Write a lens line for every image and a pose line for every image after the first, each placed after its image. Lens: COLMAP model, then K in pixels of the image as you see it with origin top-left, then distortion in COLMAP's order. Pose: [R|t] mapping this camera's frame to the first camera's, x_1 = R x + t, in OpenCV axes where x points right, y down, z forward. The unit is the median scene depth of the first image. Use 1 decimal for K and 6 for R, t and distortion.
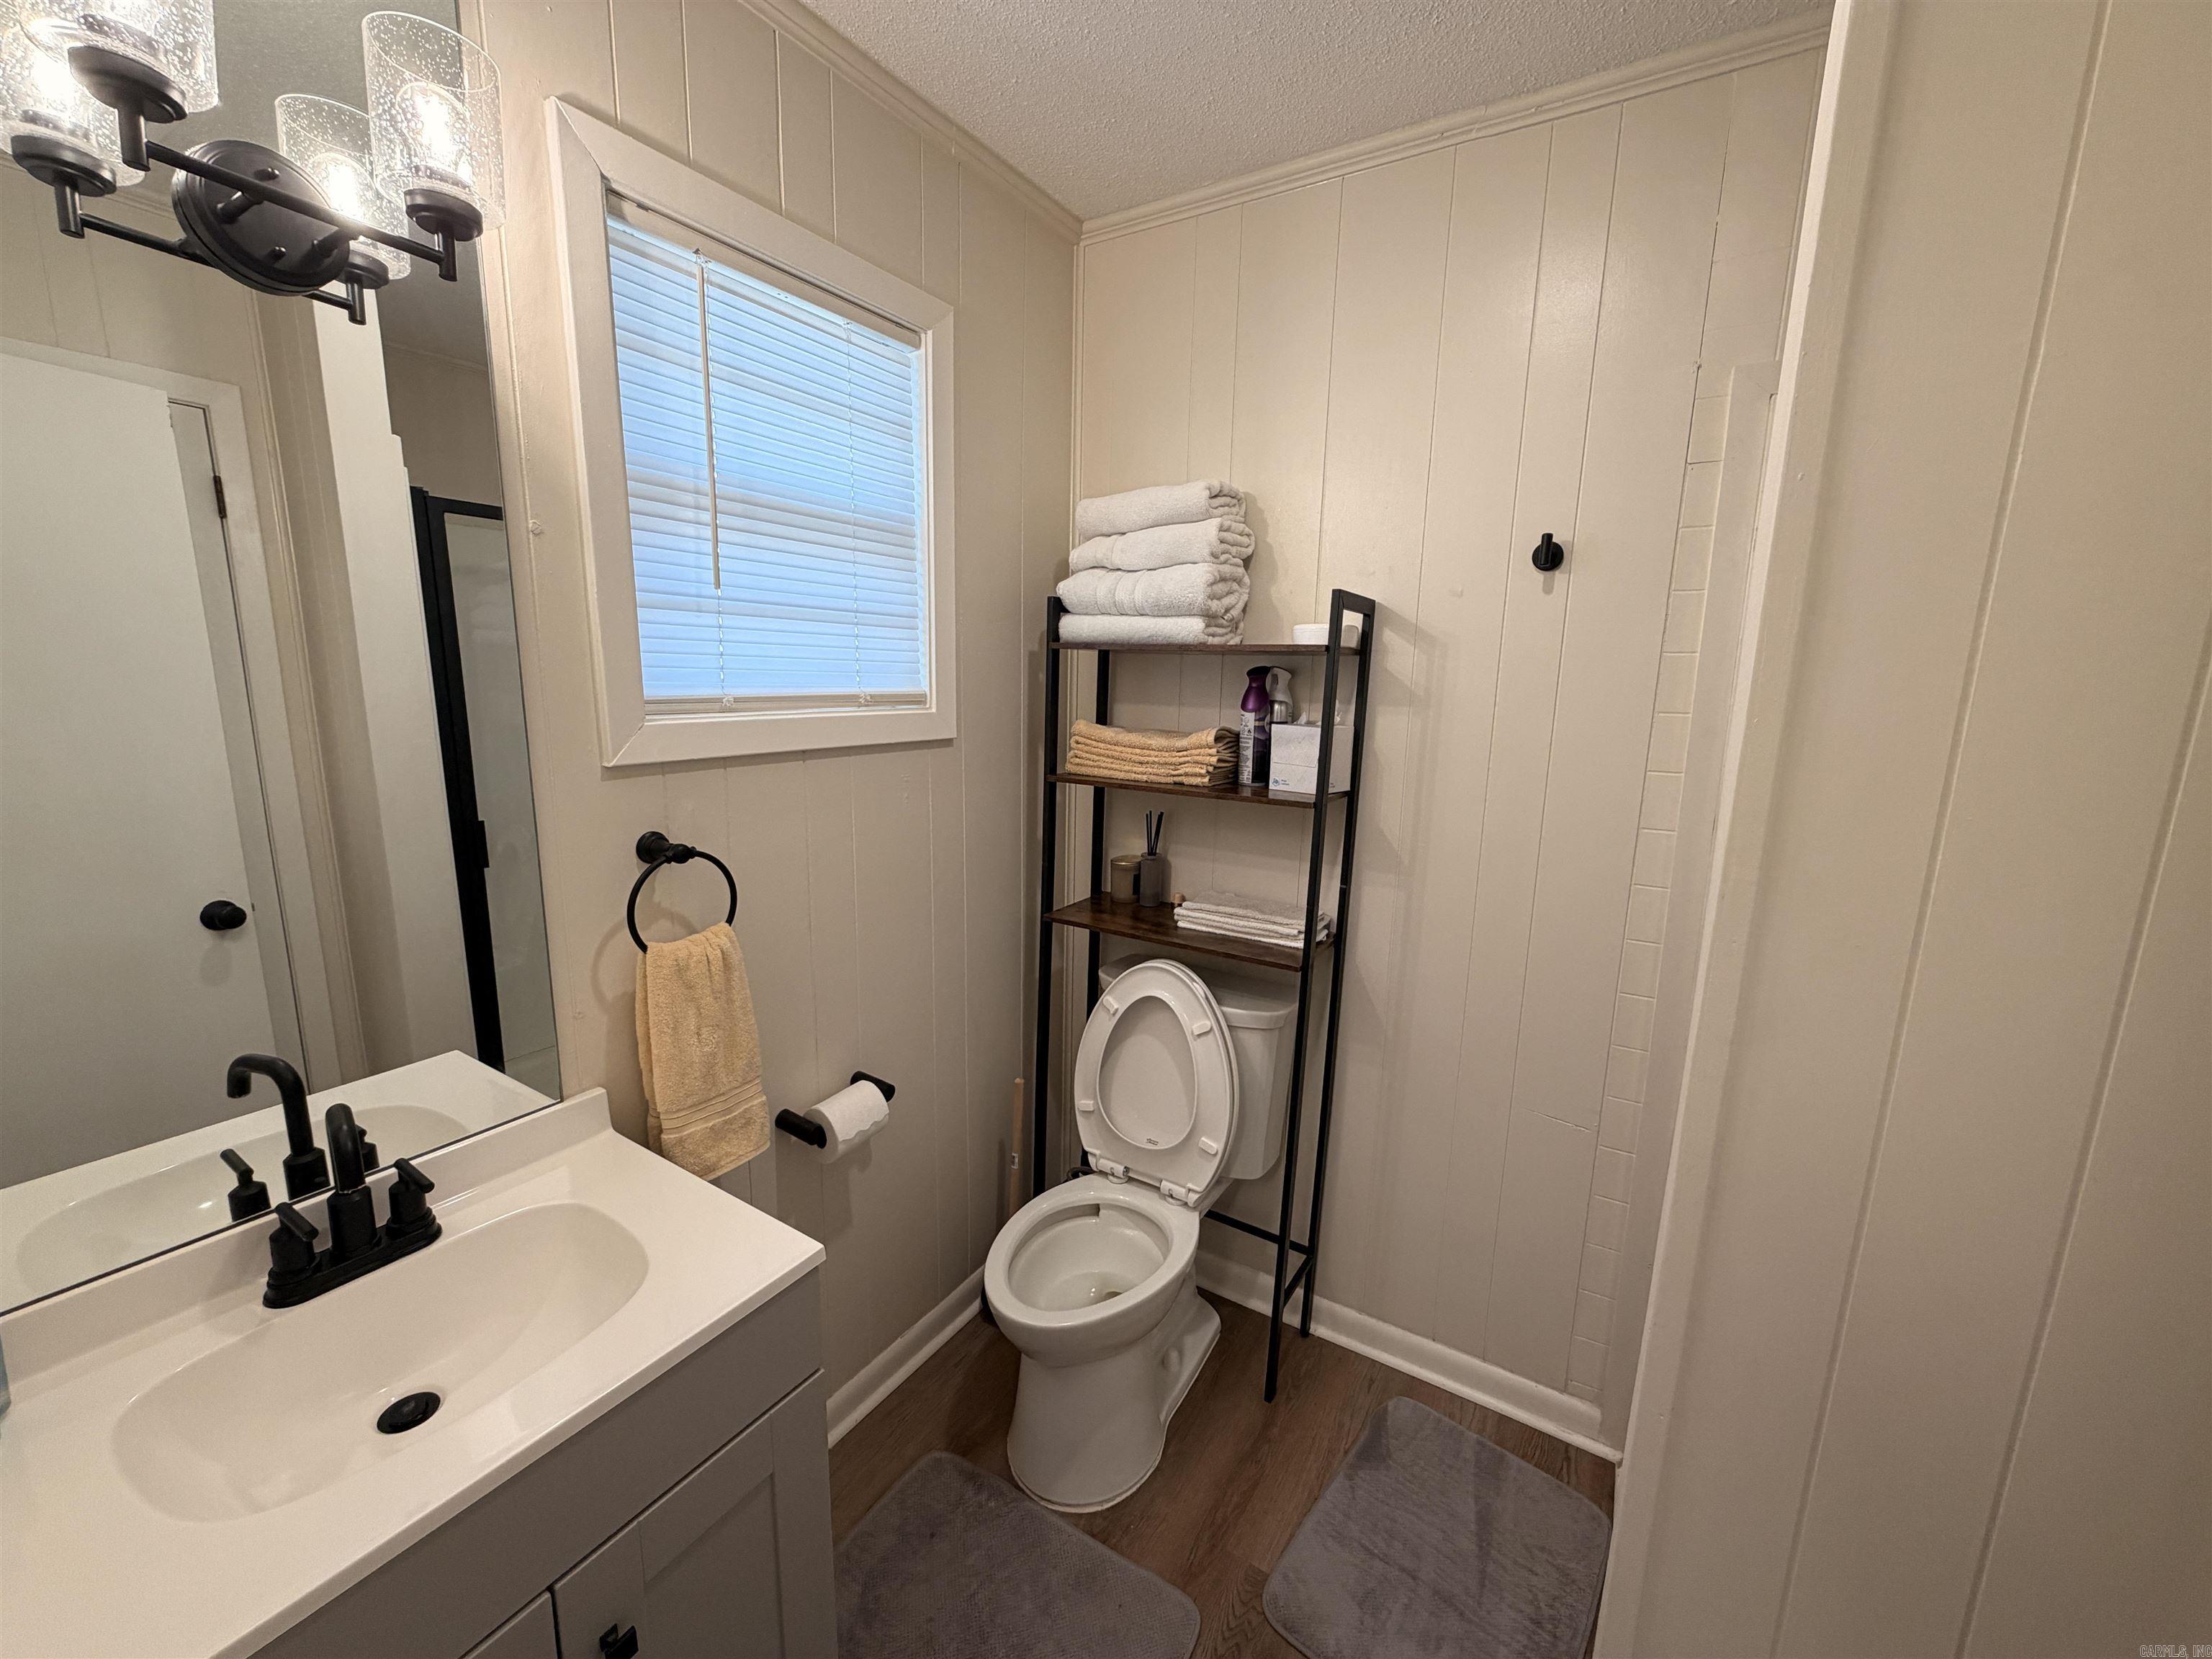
lens RADIAL K [[880.6, 0, 1103.9], [0, 880.6, 832.2], [0, 0, 1]] dist [0.001602, 0.000029]
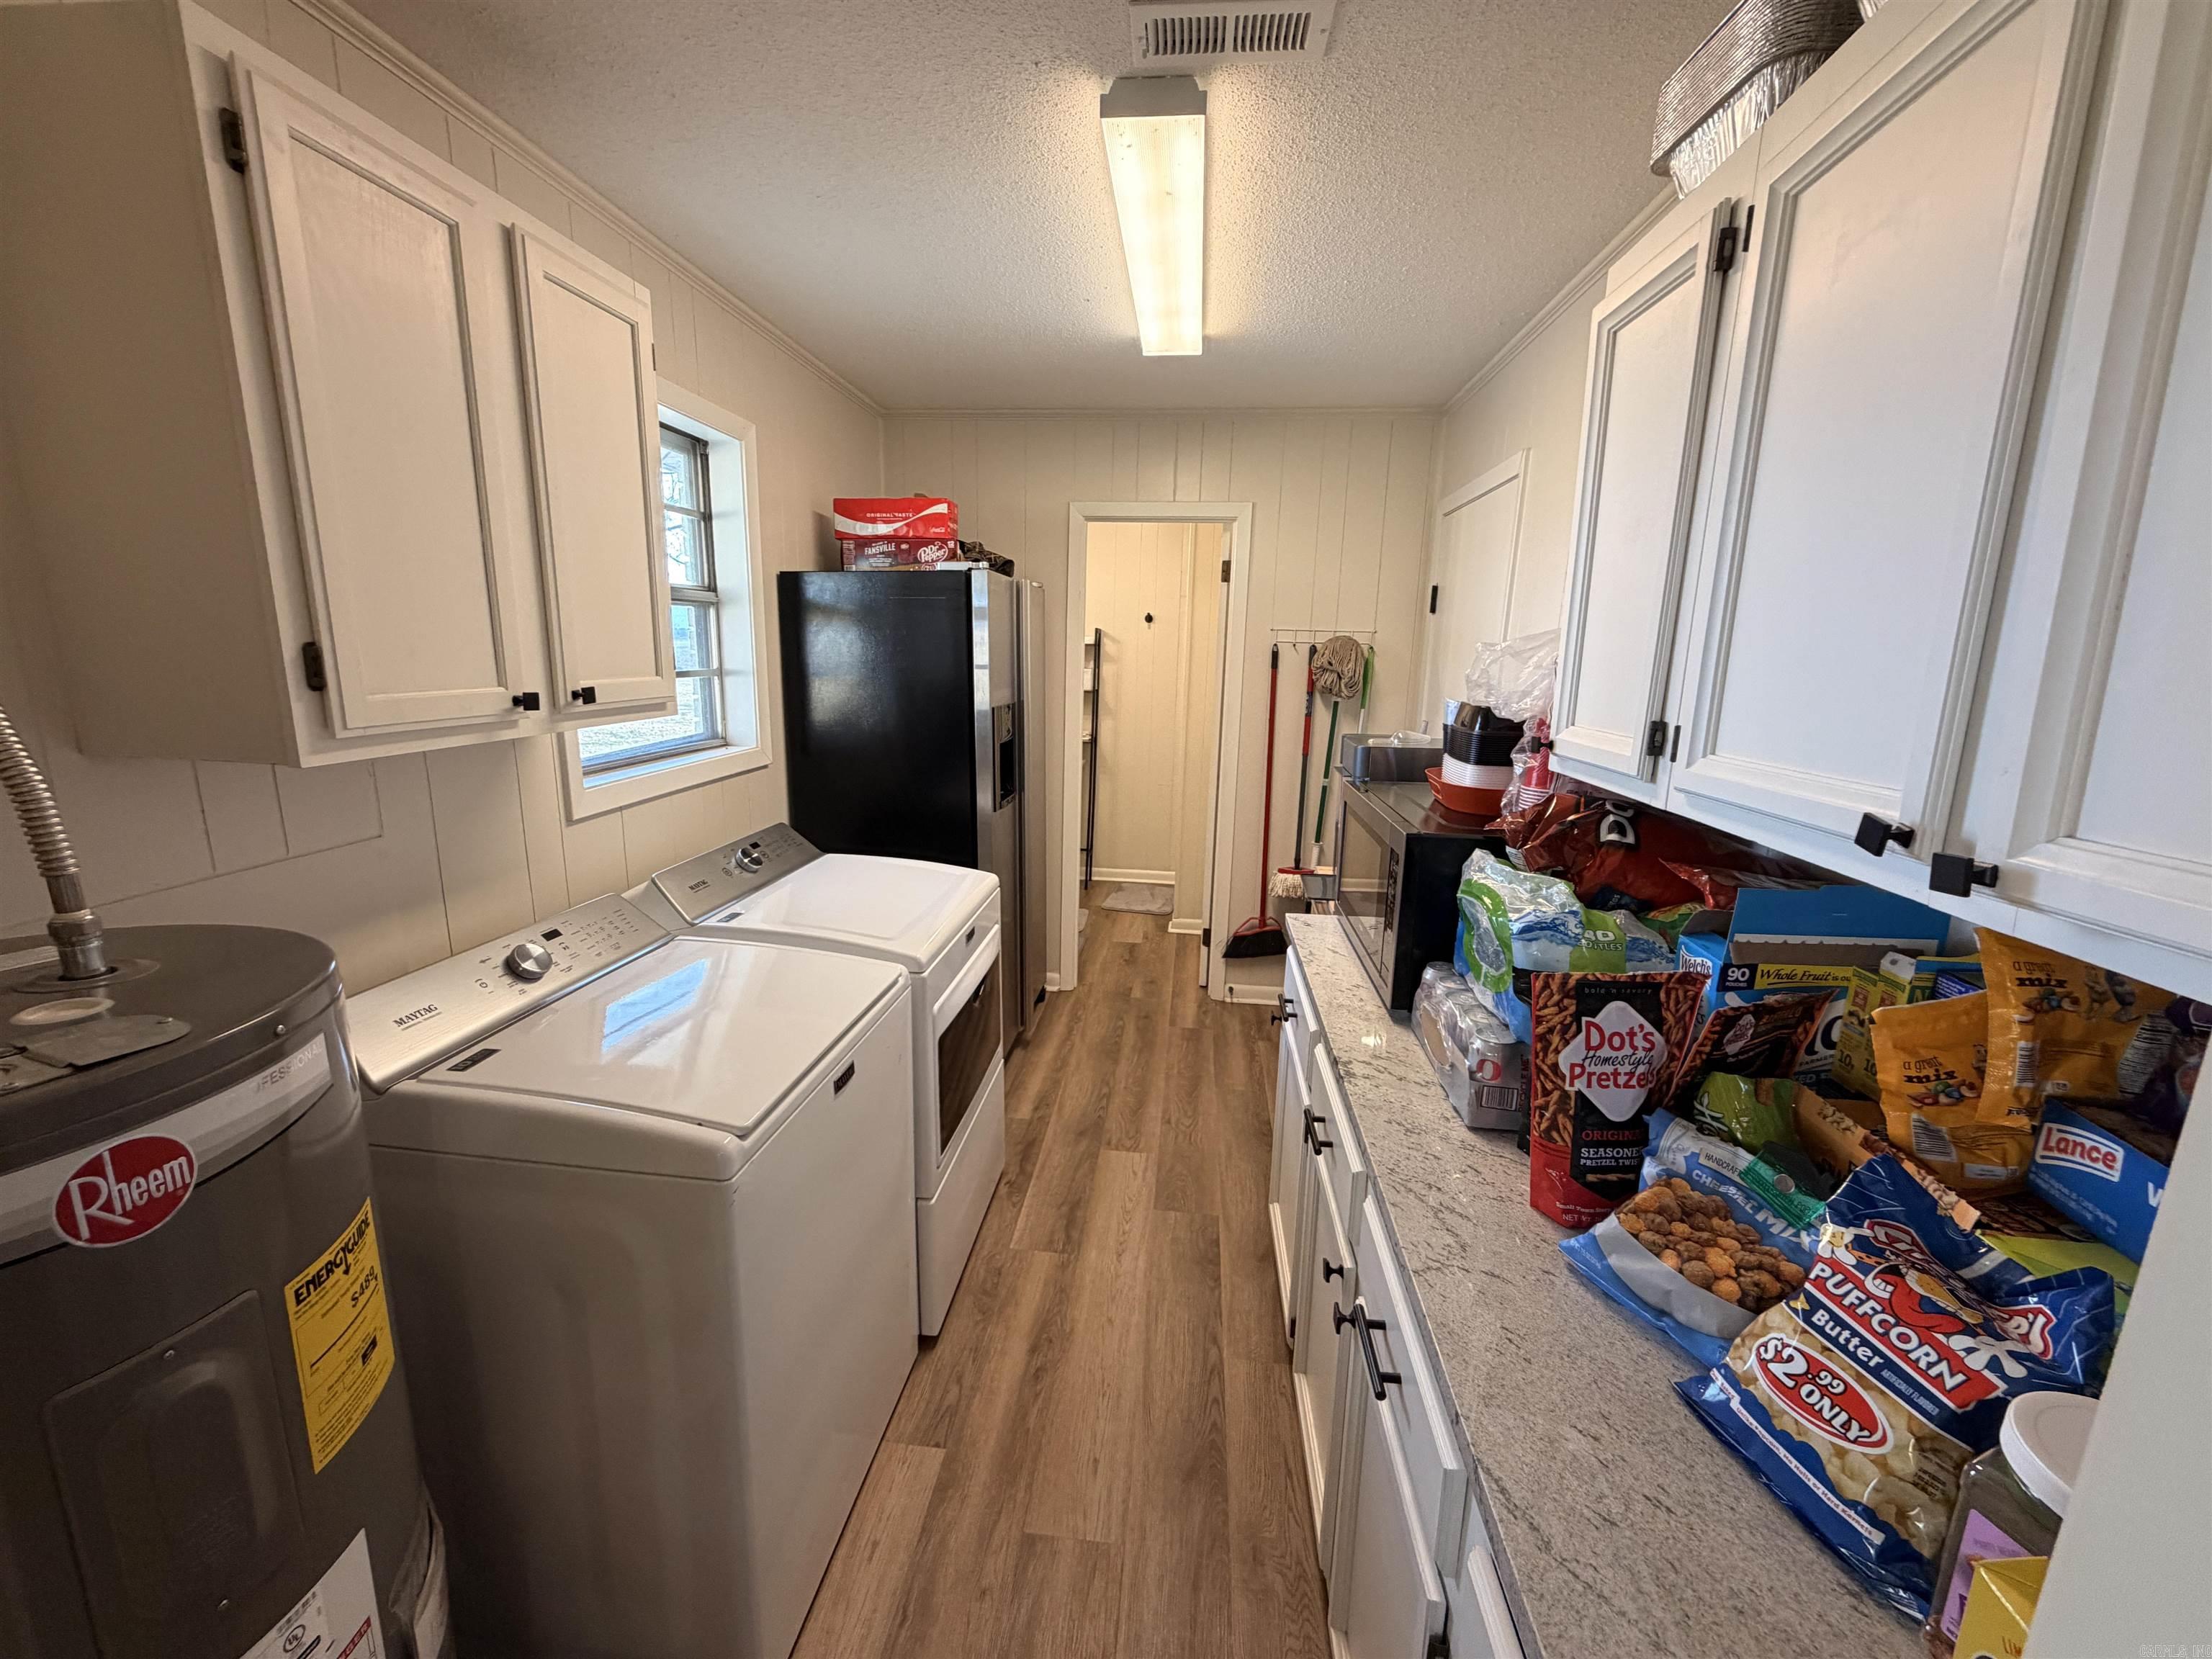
lens RADIAL K [[880.6, 0, 1103.9], [0, 880.6, 823.8], [0, 0, 1]] dist [0.001602, 0.000029]
pose [[0.903195, -0.078904, 0.421917, -1.070107], [0.067417, 0.996836, 0.042101, 0.303915], [-0.423904, -0.009581, 0.905656, -1.876542]]
